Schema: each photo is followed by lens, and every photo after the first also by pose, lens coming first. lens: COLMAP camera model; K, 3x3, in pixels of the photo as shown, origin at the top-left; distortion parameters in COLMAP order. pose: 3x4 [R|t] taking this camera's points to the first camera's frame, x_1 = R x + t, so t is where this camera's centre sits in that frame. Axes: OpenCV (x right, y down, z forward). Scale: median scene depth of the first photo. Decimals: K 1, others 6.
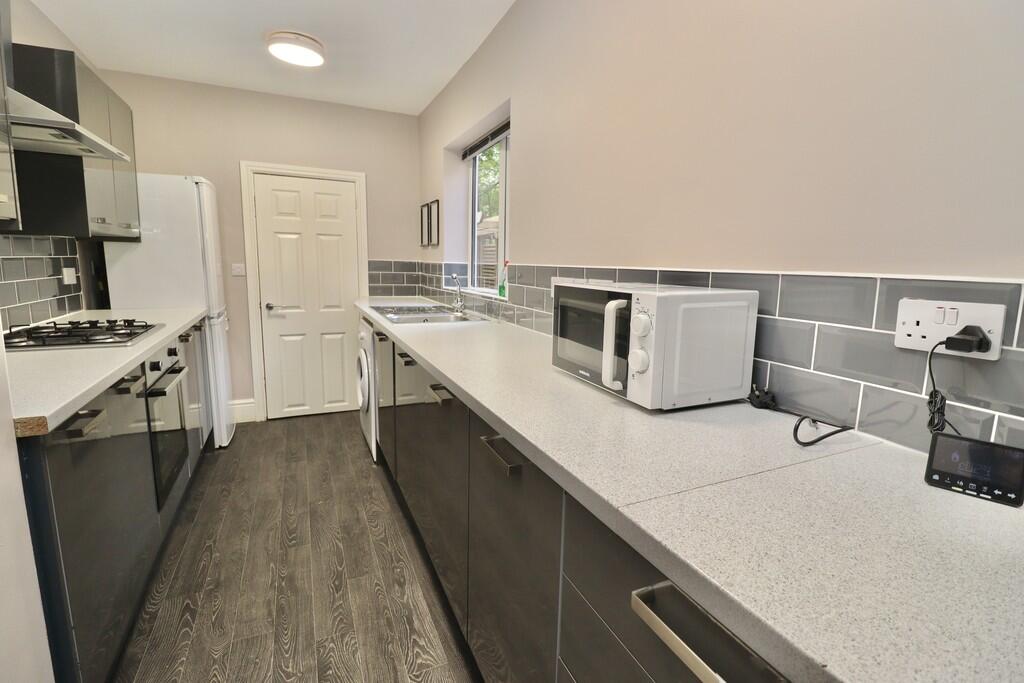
lens RADIAL K [[475.6, 0, 520.0], [0, 475.6, 334.9], [0, 0, 1]] dist [0.005450, -0.015302]
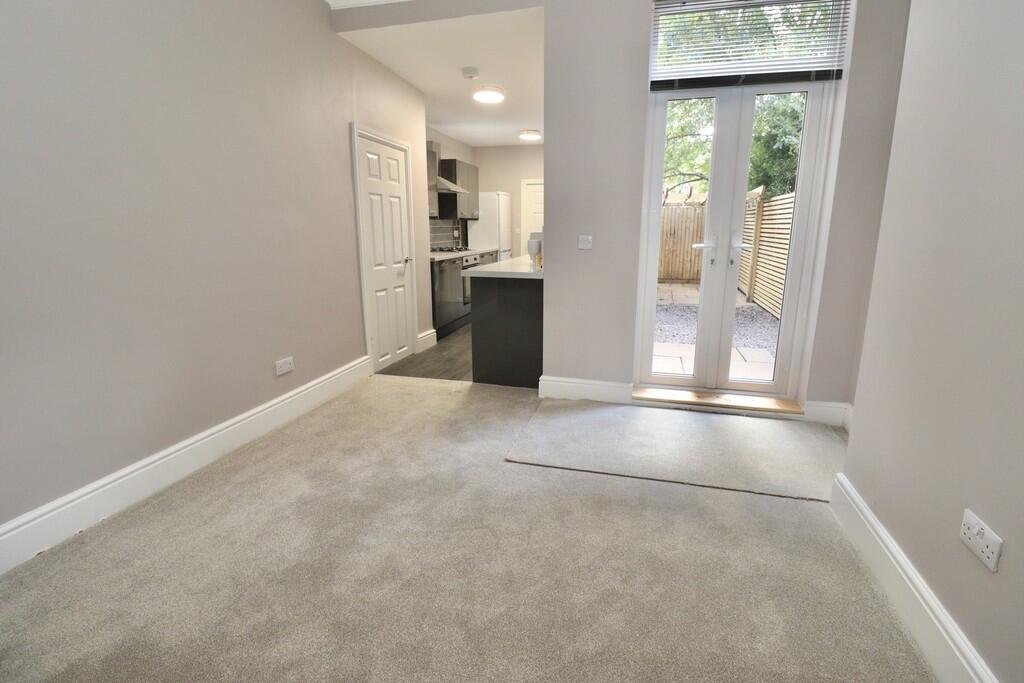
lens RADIAL K [[475.6, 0, 520.0], [0, 475.6, 334.9], [0, 0, 1]] dist [0.005450, -0.015302]
pose [[0.760426, 0.124915, -0.637298, 0.832956], [-0.080603, 0.991893, 0.098243, 0.113159], [0.644404, -0.023339, 0.764329, -0.638032]]
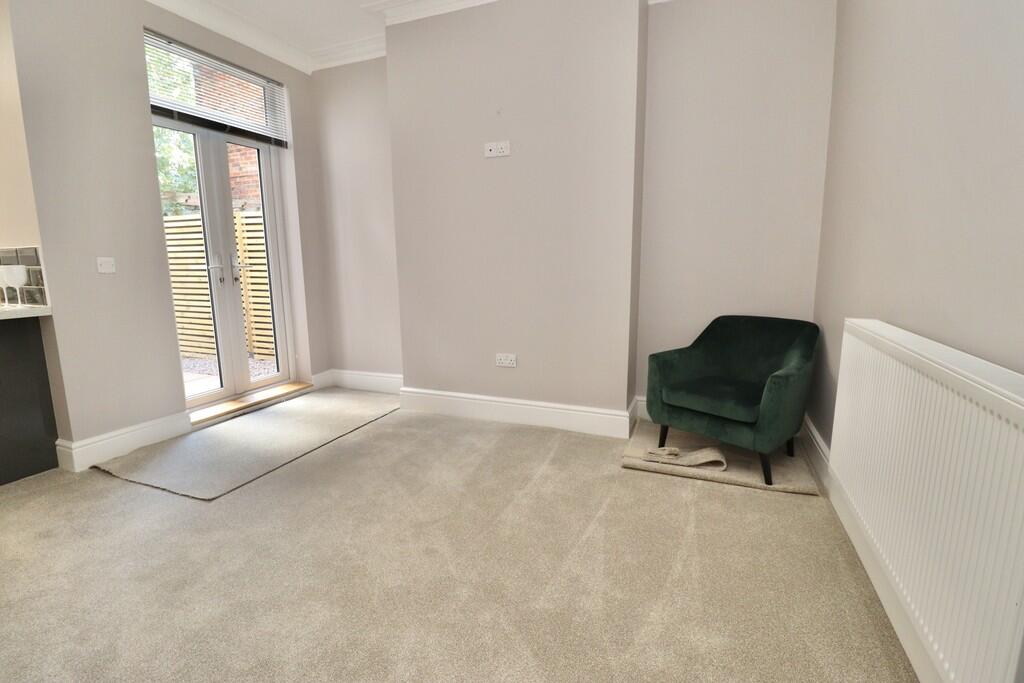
lens RADIAL K [[475.6, 0, 520.0], [0, 475.6, 334.9], [0, 0, 1]] dist [0.005450, -0.015302]
pose [[0.730623, -0.133762, 0.669550, 0.297773], [0.121286, 0.990453, 0.065523, 0.158937], [-0.671923, 0.033335, 0.739871, -0.870966]]
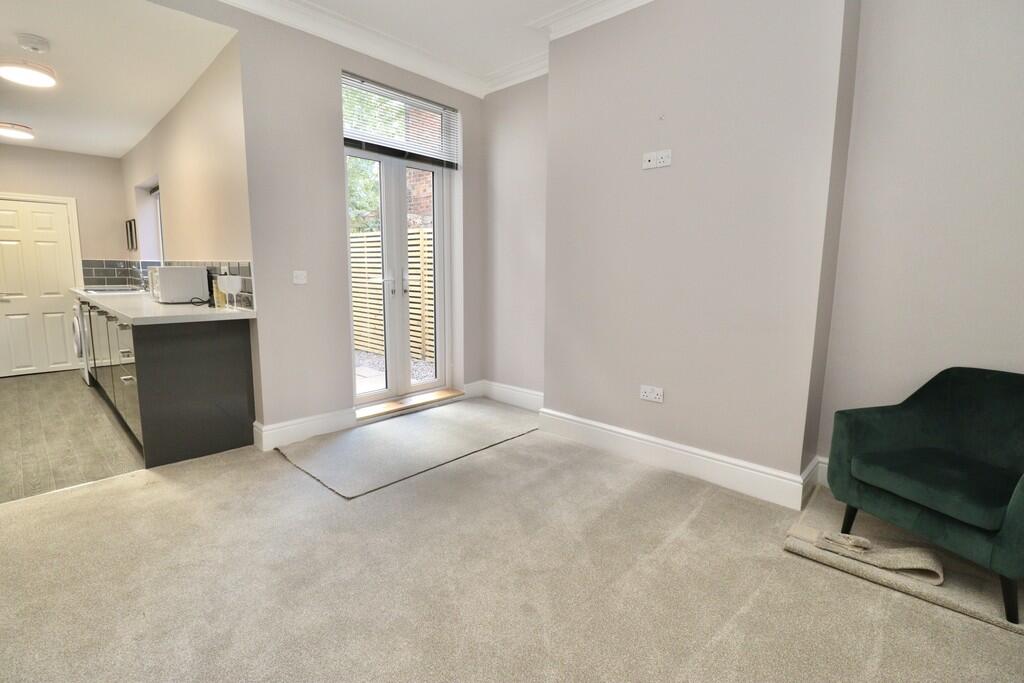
lens RADIAL K [[475.6, 0, 520.0], [0, 475.6, 334.9], [0, 0, 1]] dist [0.005450, -0.015302]
pose [[0.925090, -0.060429, 0.374910, 0.375741], [0.060762, 0.998092, 0.010945, 0.140532], [-0.374856, 0.012655, 0.926997, -0.847399]]
